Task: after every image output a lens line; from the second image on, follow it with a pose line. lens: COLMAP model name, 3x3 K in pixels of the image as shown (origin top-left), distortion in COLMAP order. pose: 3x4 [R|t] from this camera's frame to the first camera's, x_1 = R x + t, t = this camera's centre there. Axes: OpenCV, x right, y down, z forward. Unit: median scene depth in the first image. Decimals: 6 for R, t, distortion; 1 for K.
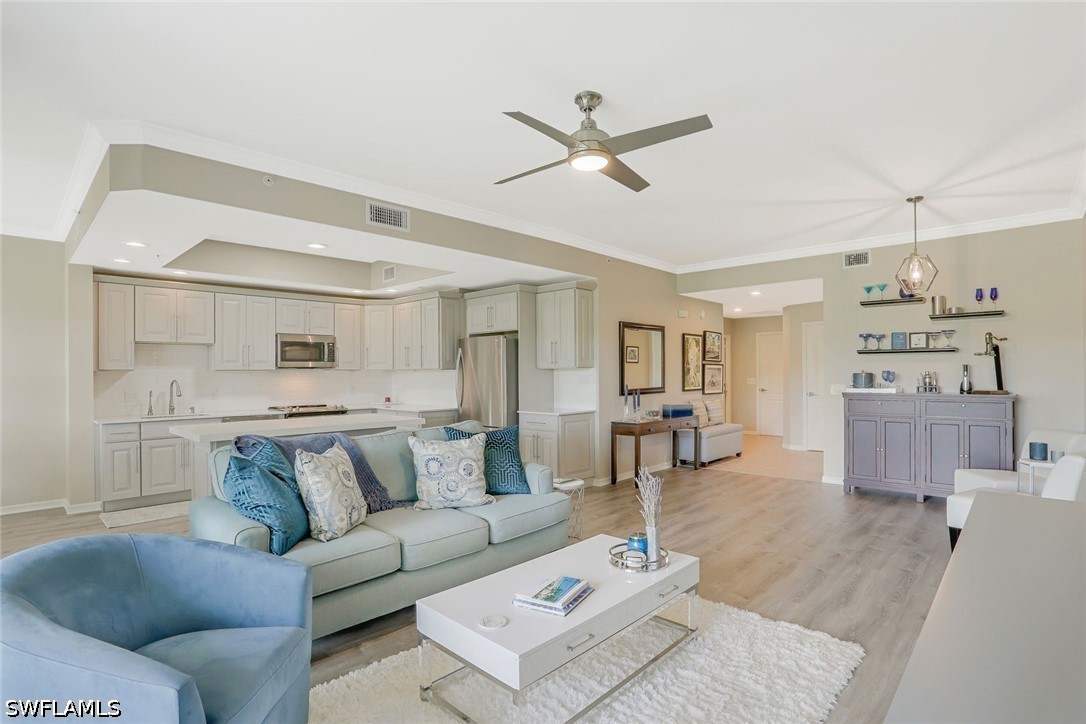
lens RADIAL K [[534.0, 0, 551.0], [0, 534.0, 363.2], [0, 0, 1]] dist [-0.065479, 0.033733]
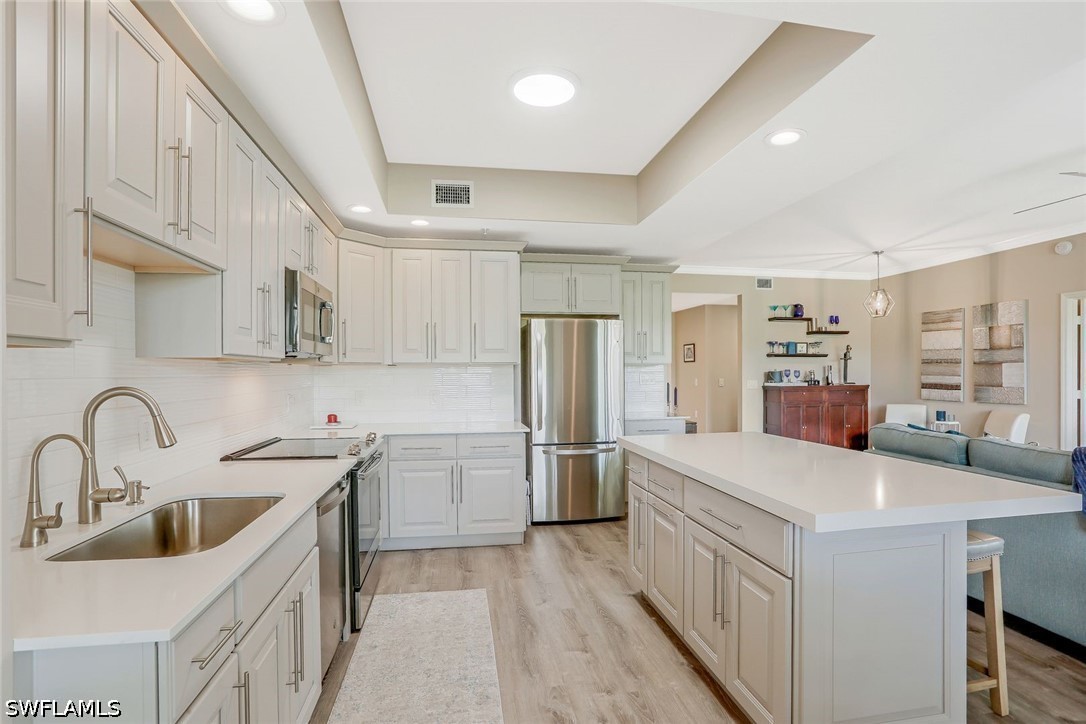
lens RADIAL K [[534.0, 0, 551.0], [0, 534.0, 363.2], [0, 0, 1]] dist [-0.065479, 0.033733]
pose [[0.593826, 0.018383, 0.804383, -0.868913], [-0.008509, 0.999827, -0.016568, 0.027558], [-0.804548, 0.002994, 0.593879, 0.724351]]
